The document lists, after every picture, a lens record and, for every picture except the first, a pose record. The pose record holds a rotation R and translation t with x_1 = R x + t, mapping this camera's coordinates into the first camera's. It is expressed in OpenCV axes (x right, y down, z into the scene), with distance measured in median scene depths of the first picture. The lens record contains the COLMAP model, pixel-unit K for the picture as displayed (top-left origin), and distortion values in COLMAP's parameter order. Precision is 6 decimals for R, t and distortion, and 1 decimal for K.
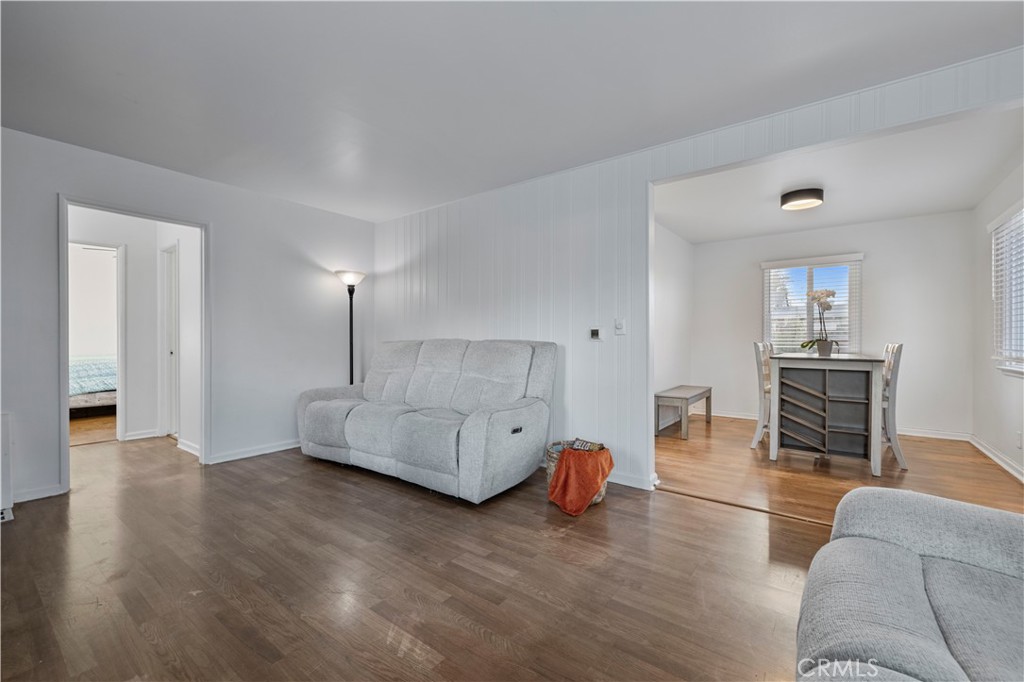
lens RADIAL K [[435.0, 0, 506.9], [0, 435.0, 337.9], [0, 0, 1]] dist [0.004952, 0.000777]
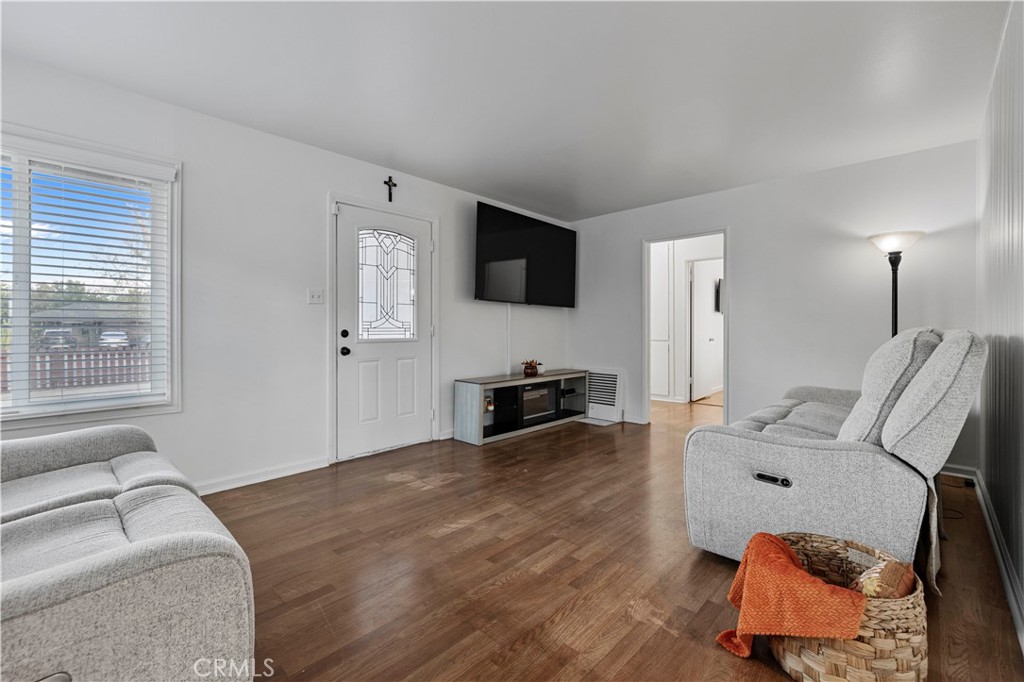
lens RADIAL K [[435.0, 0, 506.2], [0, 435.0, 326.9], [0, 0, 1]] dist [0.004952, 0.000777]
pose [[-0.115624, -0.005767, -0.993276, 0.573030], [0.004786, 0.999968, -0.006363, 0.003797], [0.993282, -0.005489, -0.115593, 0.609486]]
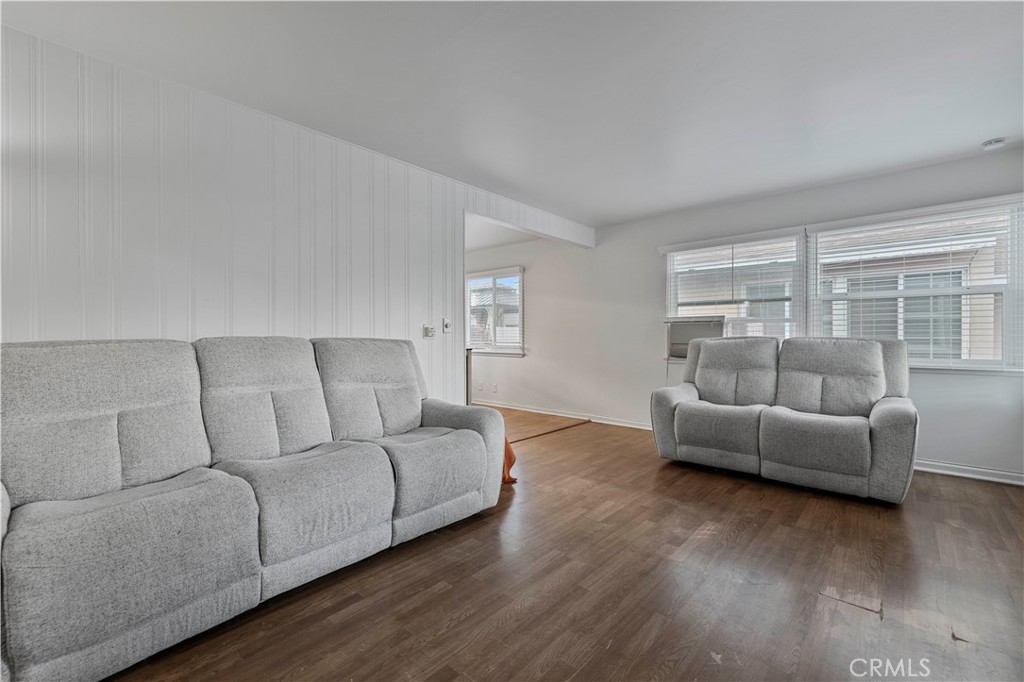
lens RADIAL K [[435.0, 0, 511.3], [0, 435.0, 335.3], [0, 0, 1]] dist [0.004952, 0.000777]
pose [[0.070836, 0.000228, 0.997488, -0.828419], [-0.004229, 0.999991, 0.000072, -0.001835], [-0.997479, -0.004224, 0.070836, 0.711430]]
